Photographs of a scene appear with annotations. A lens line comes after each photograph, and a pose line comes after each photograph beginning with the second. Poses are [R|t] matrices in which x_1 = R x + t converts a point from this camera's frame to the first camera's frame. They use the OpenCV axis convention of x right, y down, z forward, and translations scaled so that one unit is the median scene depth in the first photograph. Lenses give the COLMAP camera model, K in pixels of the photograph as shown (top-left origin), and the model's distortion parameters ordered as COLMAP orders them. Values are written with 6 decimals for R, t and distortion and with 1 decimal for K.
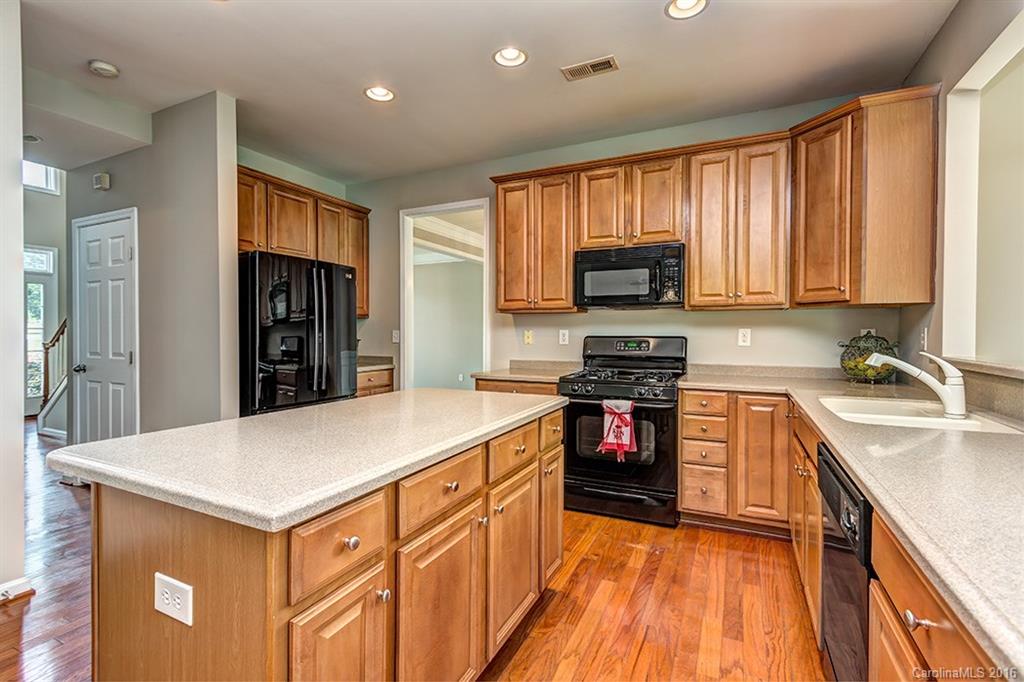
lens RADIAL K [[466.5, 0, 511.9], [0, 466.5, 335.9], [0, 0, 1]] dist [0.015163, -0.000008]
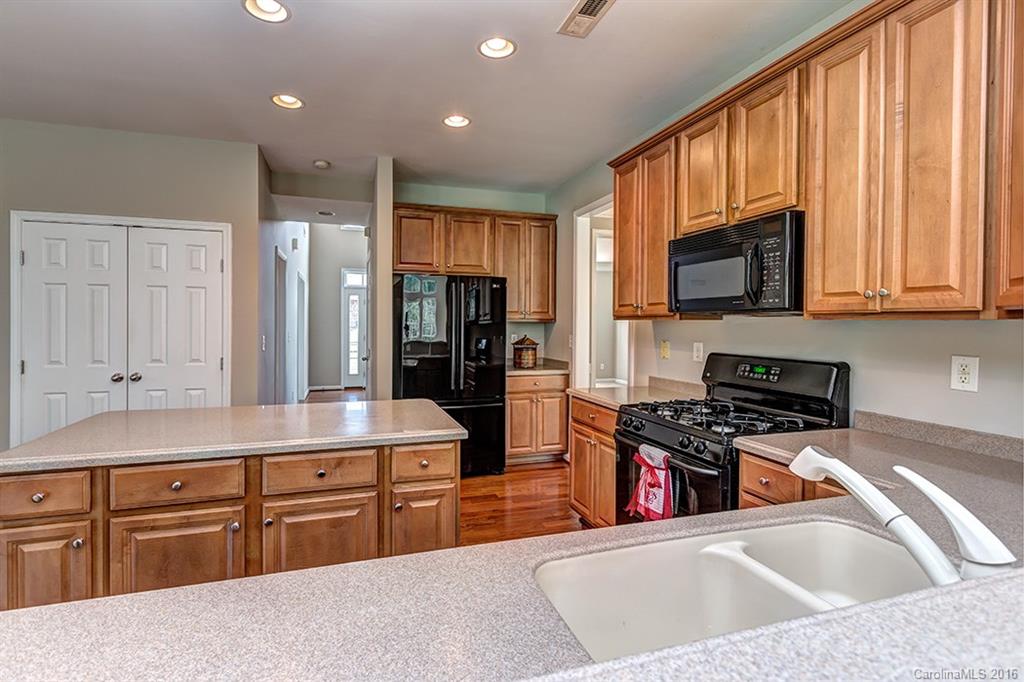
lens RADIAL K [[480.8, 0, 510.3], [0, 480.8, 327.8], [0, 0, 1]] dist [0.004407, -0.000039]
pose [[0.689209, 0.011845, -0.724466, 0.532674], [-0.011762, 0.999918, 0.005159, -0.042013], [0.724467, 0.004965, 0.689291, 0.289310]]
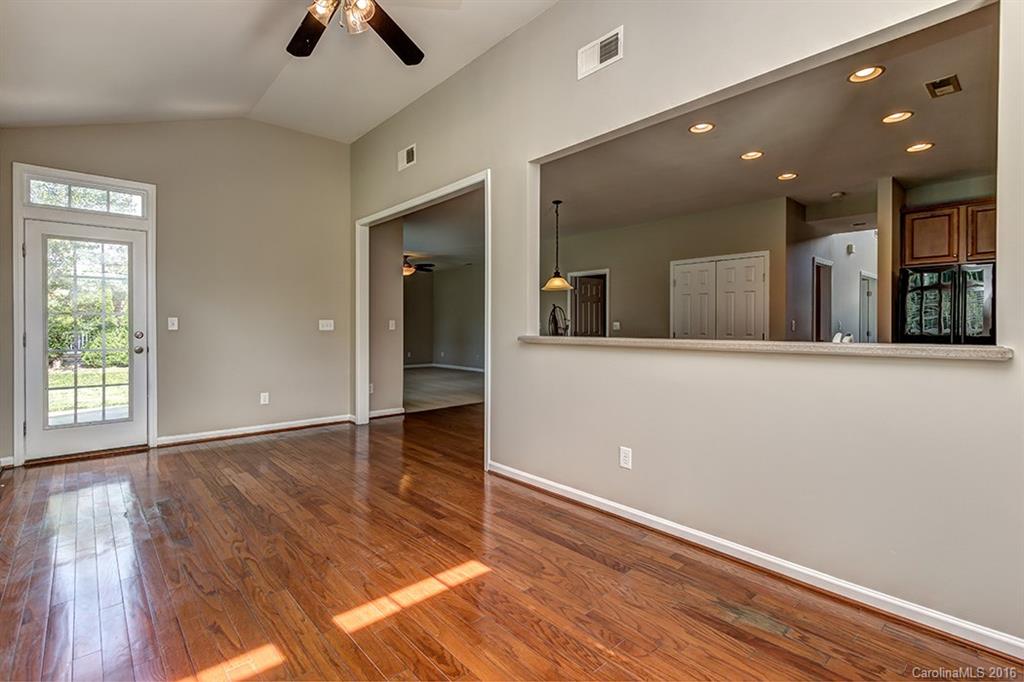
lens RADIAL K [[480.8, 0, 510.3], [0, 480.8, 327.8], [0, 0, 1]] dist [0.004407, -0.000039]
pose [[-0.377922, 0.002801, -0.925833, 1.247518], [-0.010139, 0.999923, 0.007163, 0.010547], [0.925782, 0.012094, -0.377865, 0.373082]]
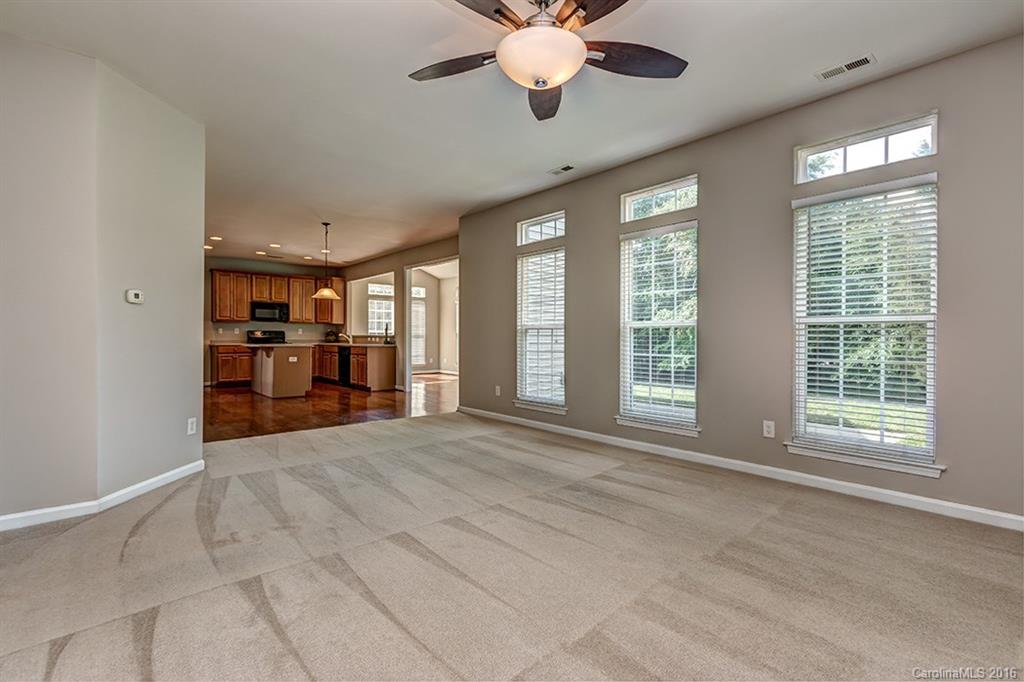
lens RADIAL K [[480.8, 0, 510.3], [0, 480.8, 327.8], [0, 0, 1]] dist [0.004407, -0.000039]
pose [[0.397303, 0.017472, 0.917521, -2.037325], [0.006256, 0.999744, -0.021747, 0.059439], [-0.917666, 0.014380, 0.397092, -1.725610]]
